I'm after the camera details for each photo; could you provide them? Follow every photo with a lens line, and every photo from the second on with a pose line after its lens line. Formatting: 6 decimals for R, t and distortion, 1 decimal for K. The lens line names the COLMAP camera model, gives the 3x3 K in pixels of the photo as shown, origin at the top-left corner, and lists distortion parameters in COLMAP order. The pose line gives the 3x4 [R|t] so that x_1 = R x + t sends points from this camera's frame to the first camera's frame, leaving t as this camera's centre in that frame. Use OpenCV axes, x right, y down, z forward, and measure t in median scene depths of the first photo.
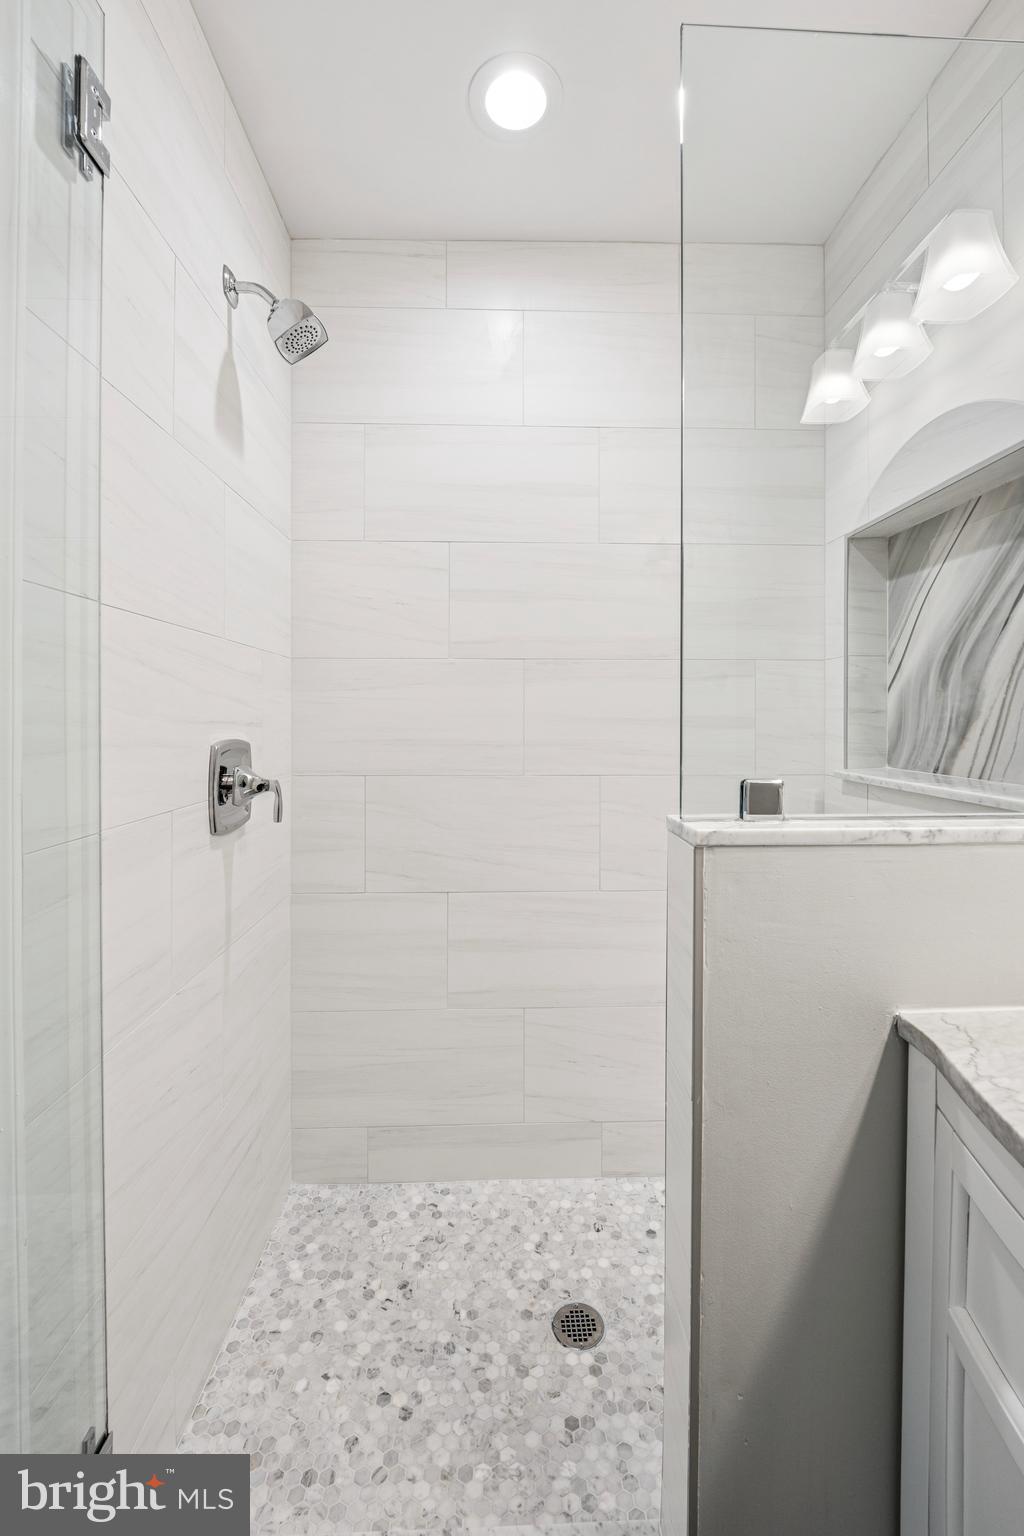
lens RADIAL K [[632.3, 0, 489.3], [0, 632.3, 709.7], [0, 0, 1]] dist [0.000522, -0.000190]
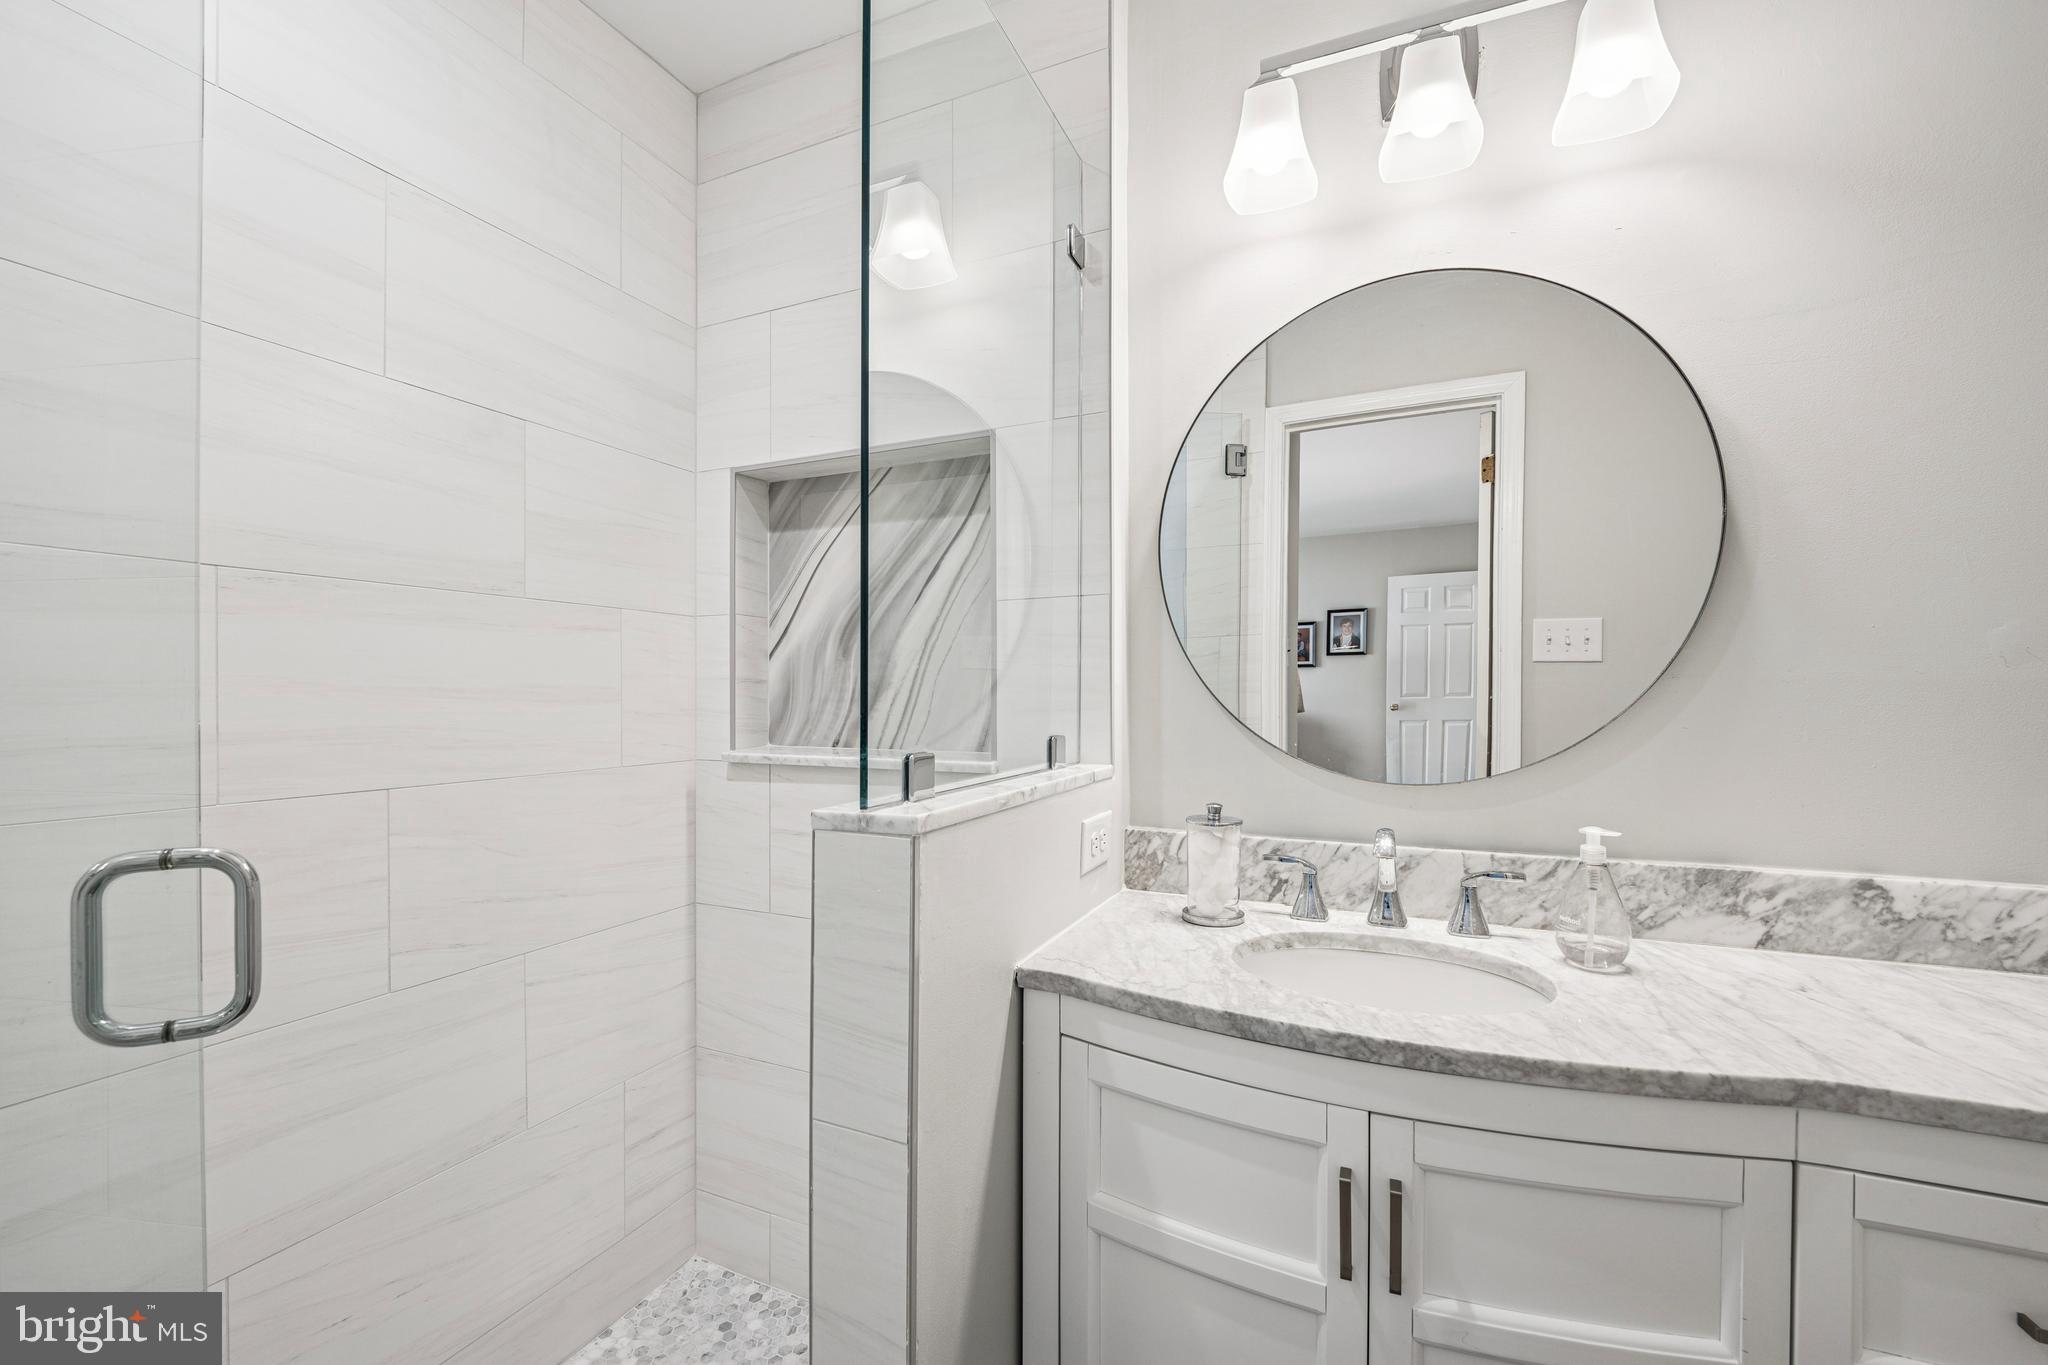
lens RADIAL K [[843.1, 0, 1017.5], [0, 843.1, 699.1], [0, 0, 1]] dist [0.000522, -0.000190]
pose [[0.446906, -0.007073, 0.894553, -0.295614], [-0.008639, 0.999888, 0.012222, 0.010990], [-0.894539, -0.013190, 0.446795, 0.191696]]
